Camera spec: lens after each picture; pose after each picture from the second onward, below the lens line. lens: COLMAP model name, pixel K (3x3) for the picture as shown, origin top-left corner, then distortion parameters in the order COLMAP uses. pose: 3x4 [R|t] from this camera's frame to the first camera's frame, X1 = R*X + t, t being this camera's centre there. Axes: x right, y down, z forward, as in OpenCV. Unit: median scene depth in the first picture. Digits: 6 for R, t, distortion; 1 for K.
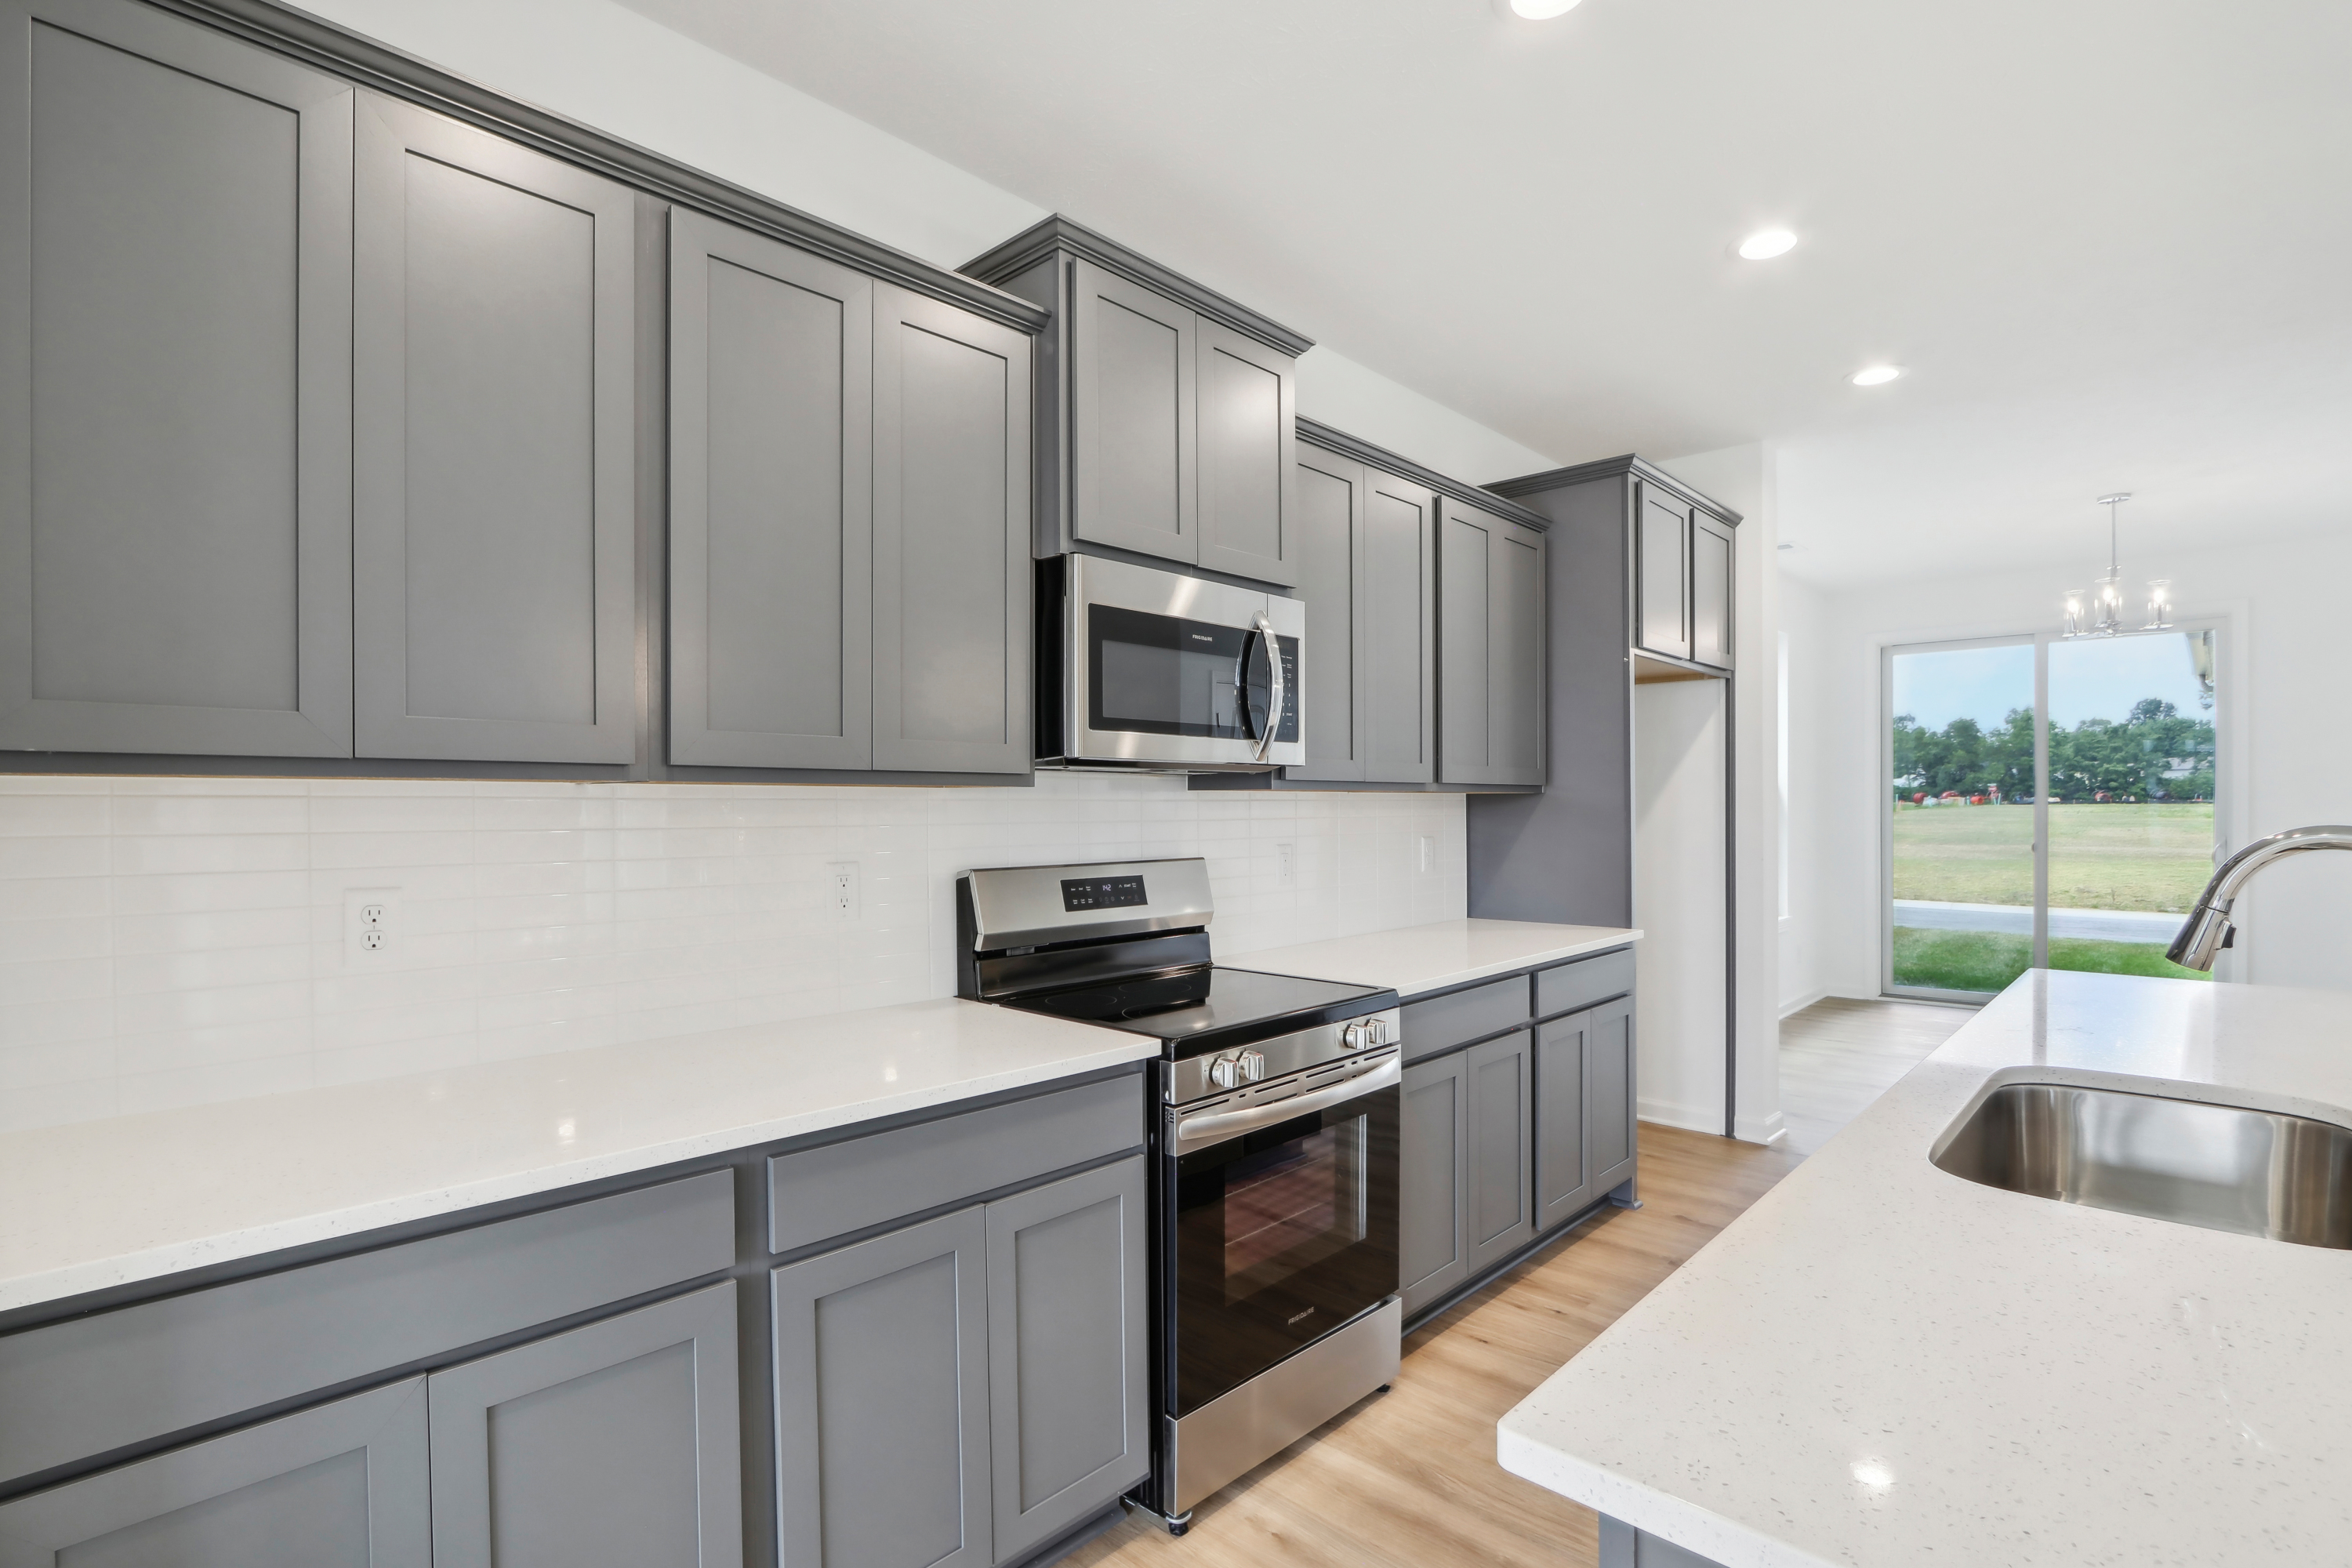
lens RADIAL K [[1167.7, 0, 1169.4], [0, 1167.7, 813.4], [0, 0, 1]] dist [-0.000465, 0.000204]
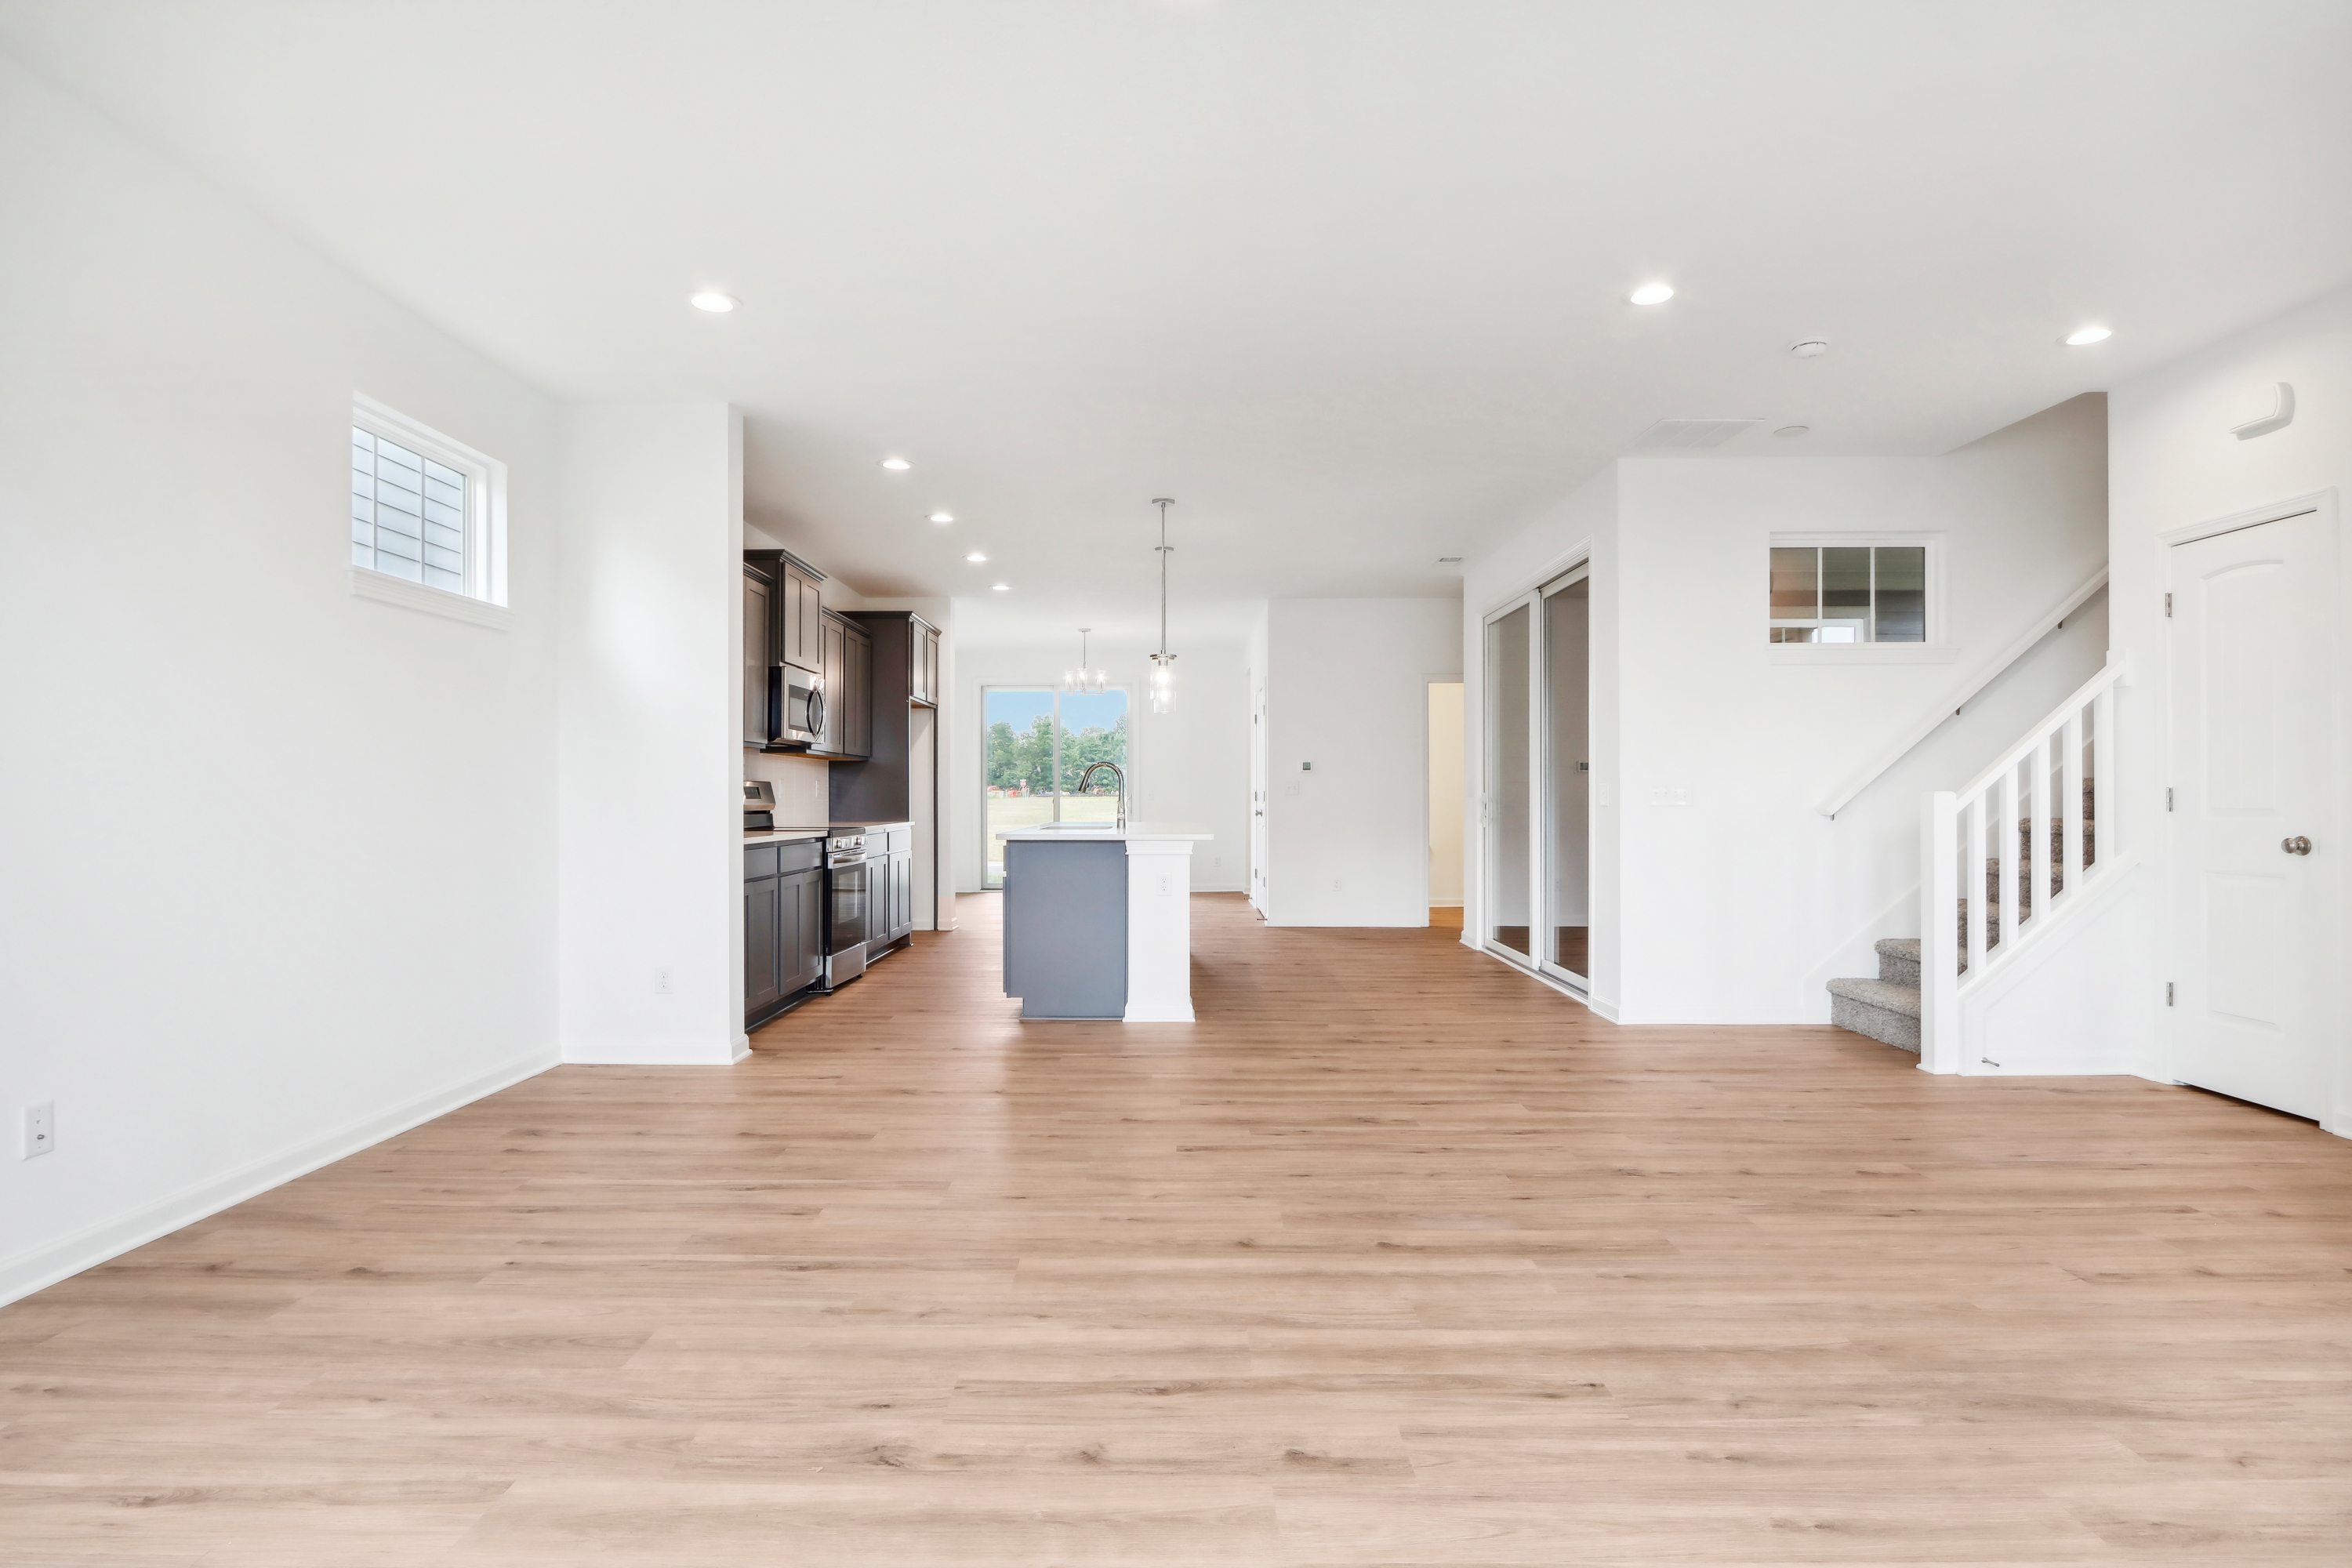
lens RADIAL K [[1227.0, 0, 1177.5], [0, 1227.0, 814.1], [0, 0, 1]] dist [-0.013651, 0.002478]
pose [[0.738774, -0.005605, 0.673929, -1.130729], [0.000961, 0.999973, 0.007264, 0.096519], [-0.673952, -0.004719, 0.738760, -1.515283]]
